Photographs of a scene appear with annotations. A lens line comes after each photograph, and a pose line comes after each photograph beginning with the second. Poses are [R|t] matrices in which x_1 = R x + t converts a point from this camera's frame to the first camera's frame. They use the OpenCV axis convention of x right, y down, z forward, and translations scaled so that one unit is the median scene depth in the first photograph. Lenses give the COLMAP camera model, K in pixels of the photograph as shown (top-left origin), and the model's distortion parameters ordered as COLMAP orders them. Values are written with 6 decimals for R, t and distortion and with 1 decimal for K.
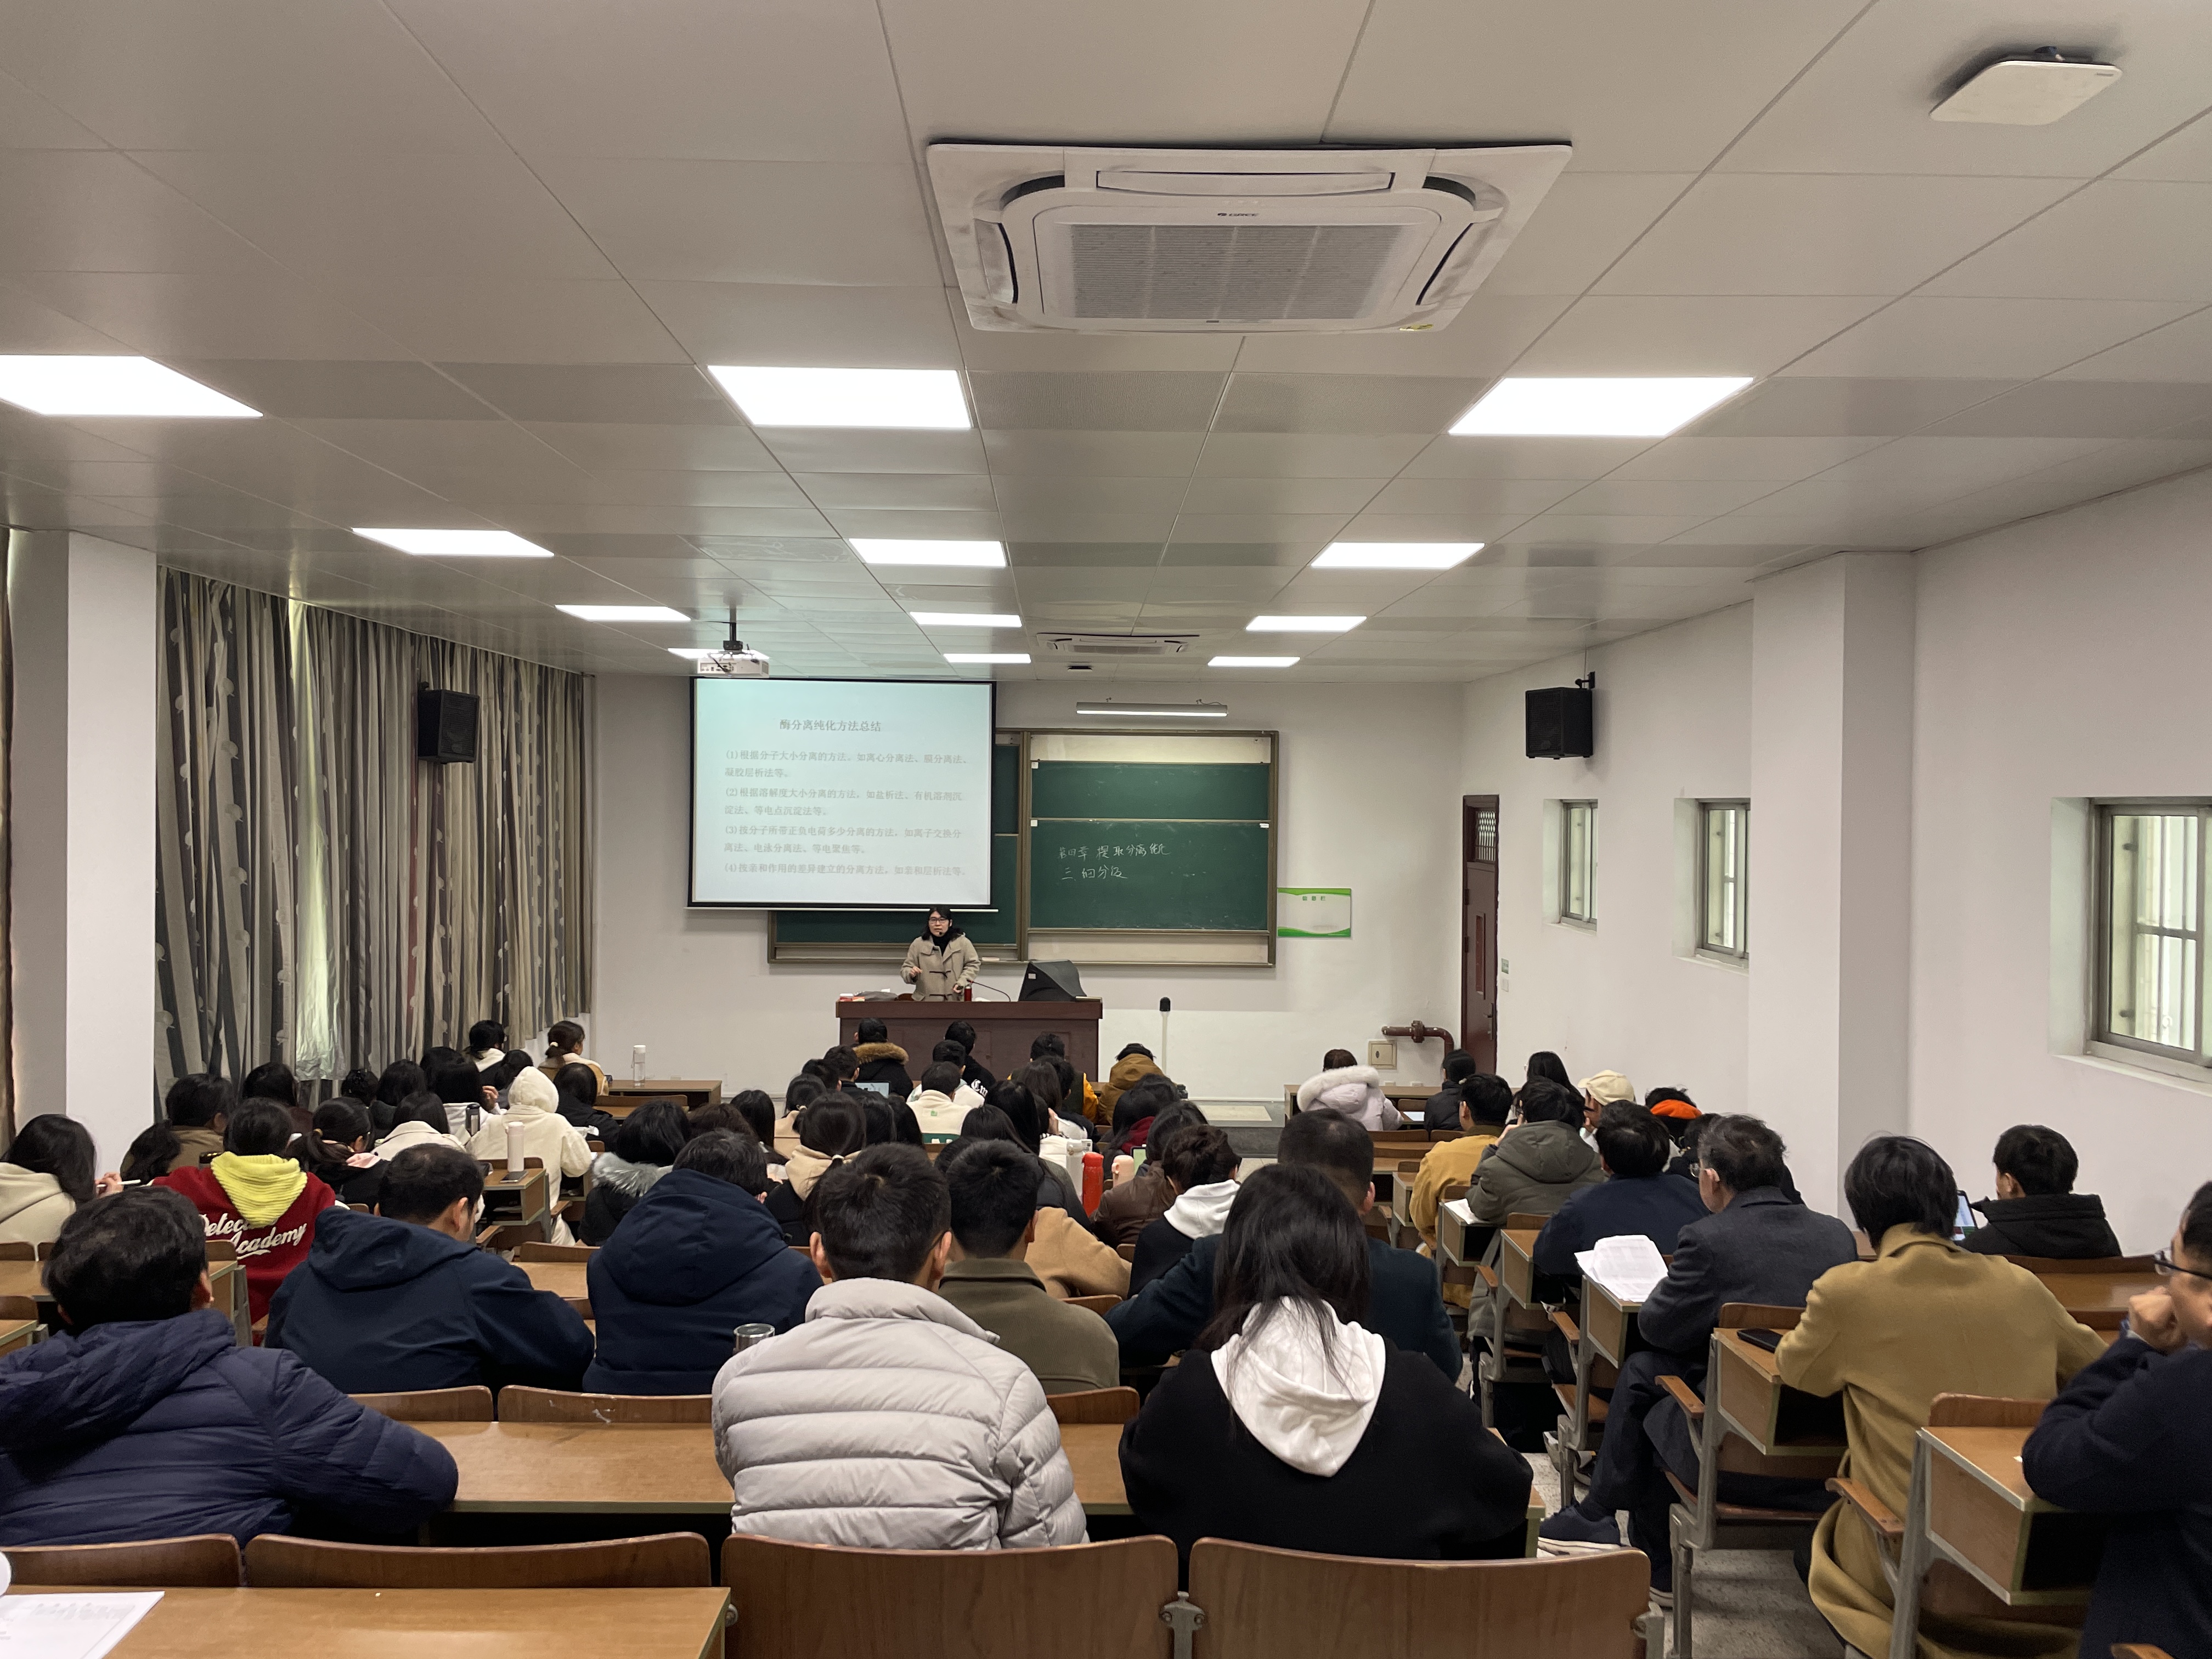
lens RADIAL K [[1692.9, 0, 1108.5], [0, 1692.9, 810.9], [0, 0, 1]] dist [0.077388, -0.108775]
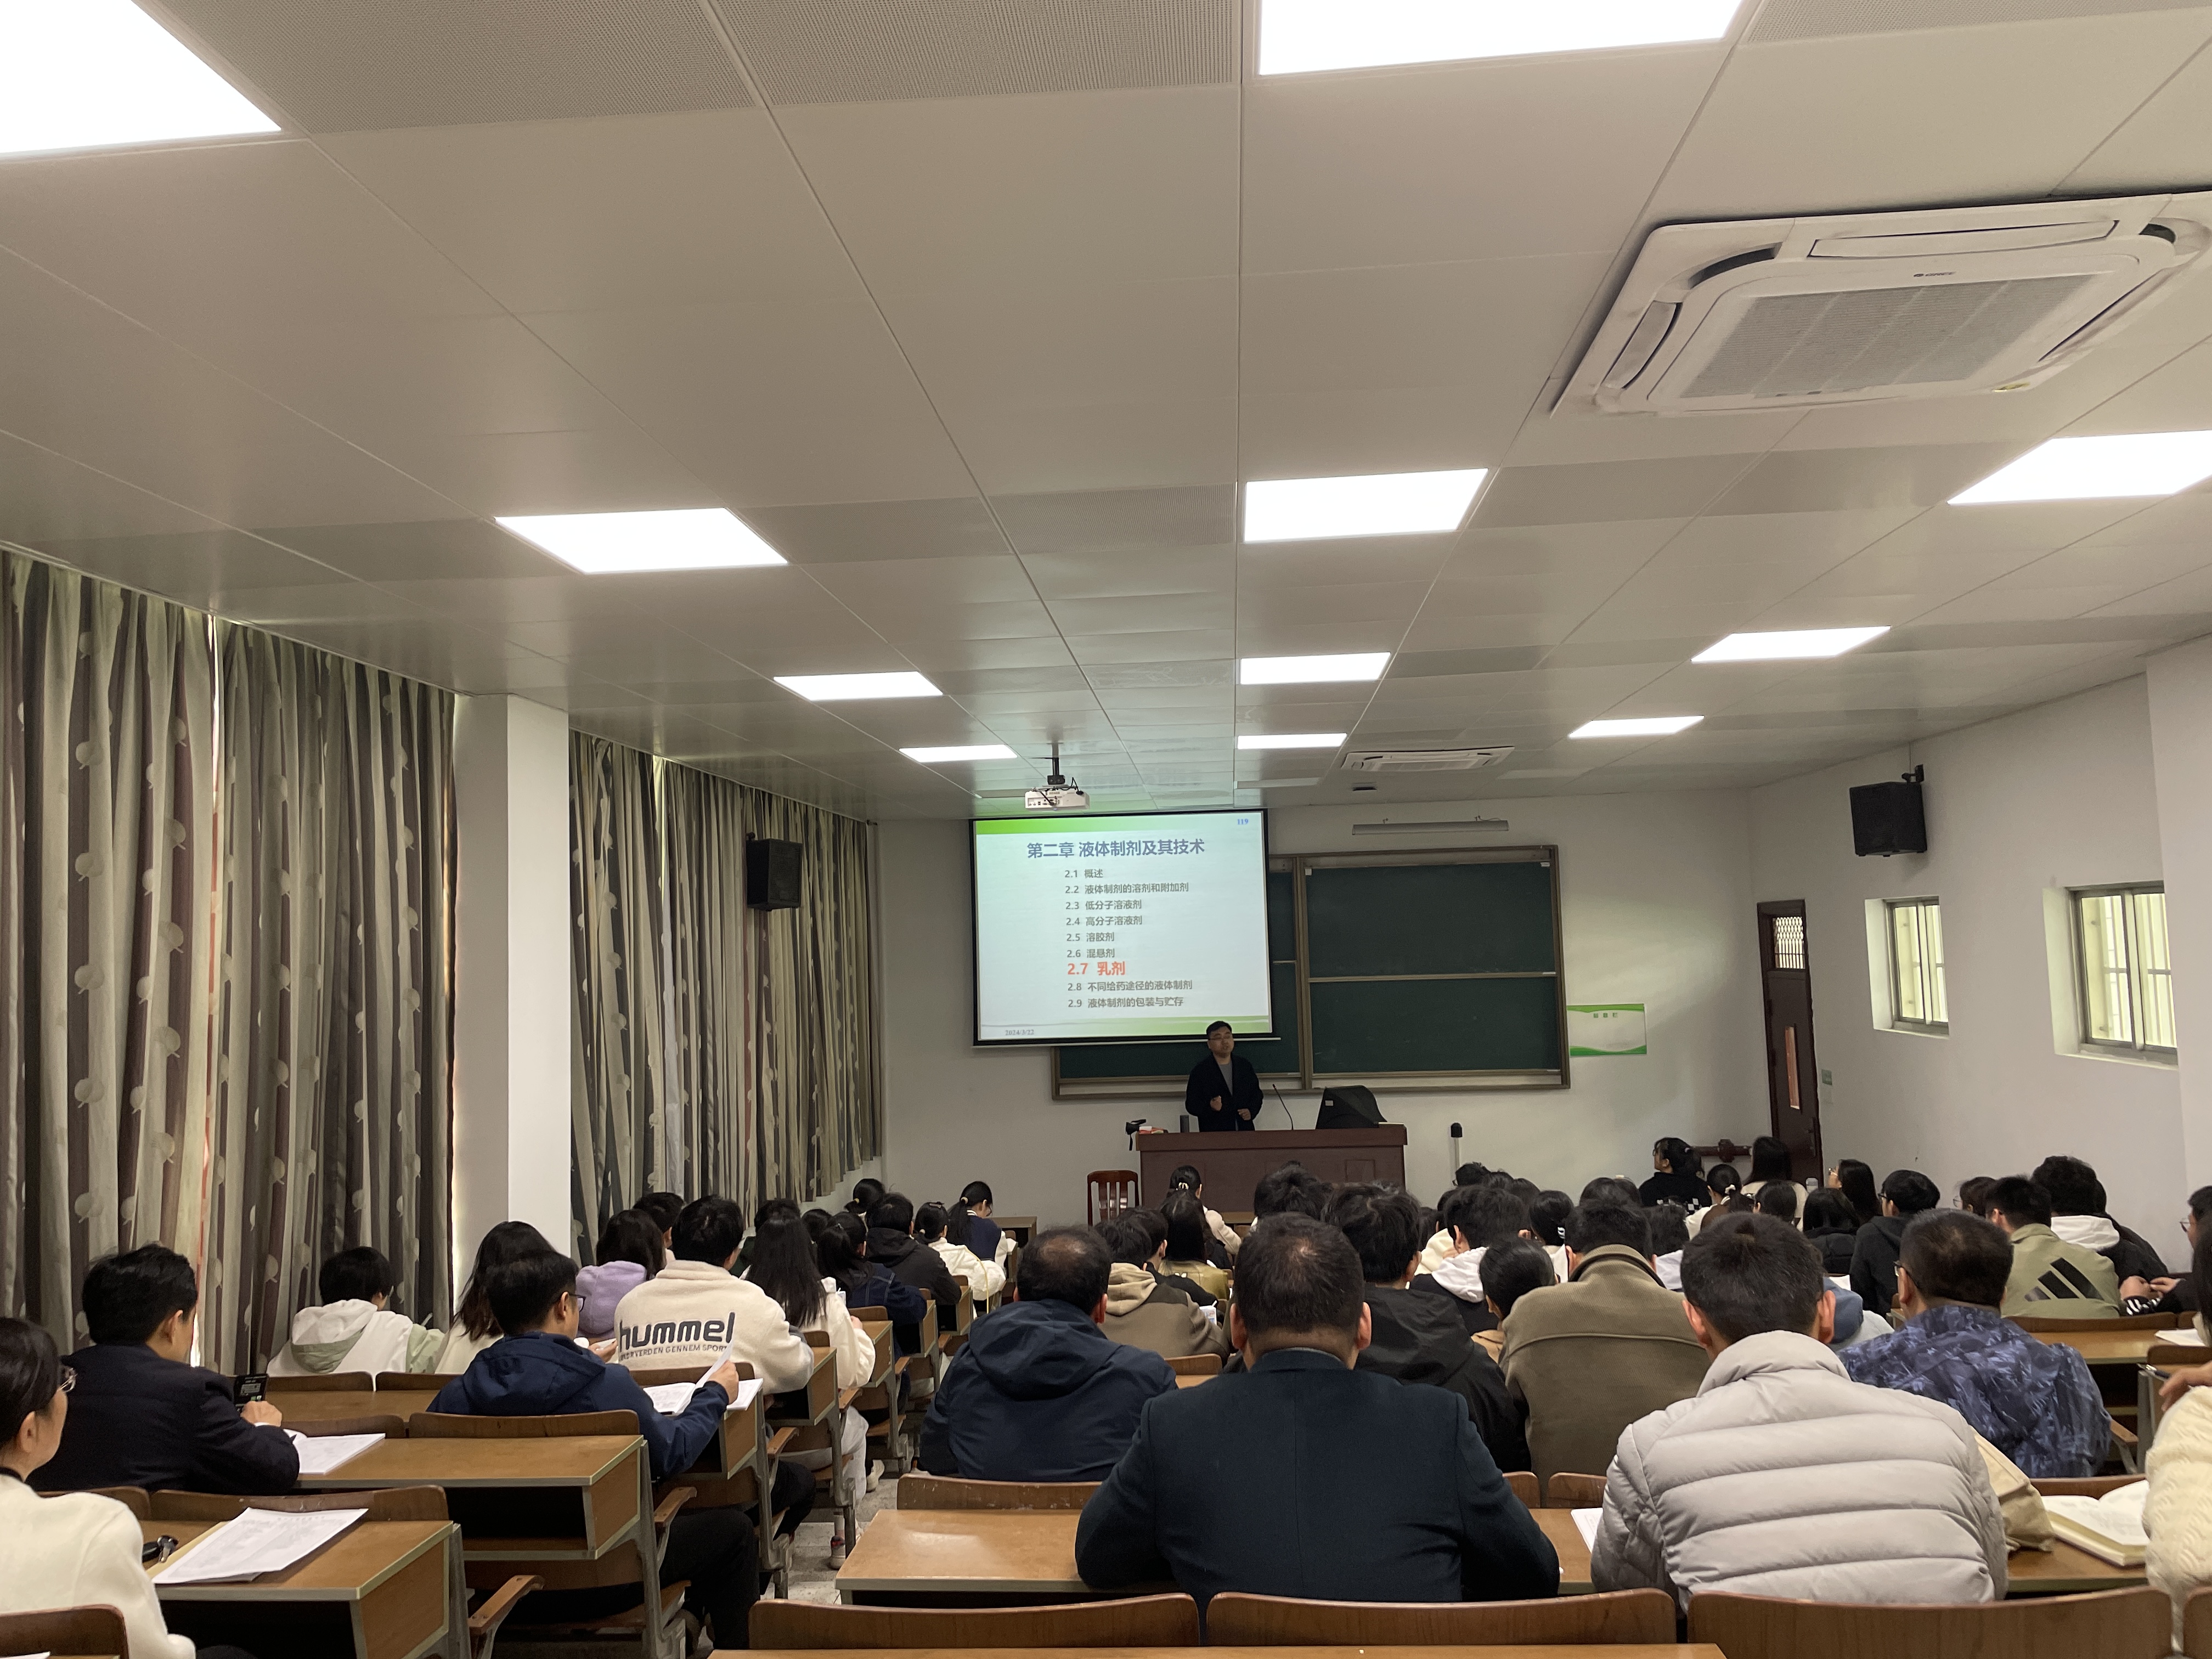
lens RADIAL K [[1692.9, 0, 1108.5], [0, 1692.9, 810.9], [0, 0, 1]] dist [0.077388, -0.108775]
pose [[0.995655, -0.048347, -0.079585, -0.127997], [0.041350, 0.995320, -0.087337, 0.013847], [0.083435, 0.083667, 0.992995, -0.010799]]
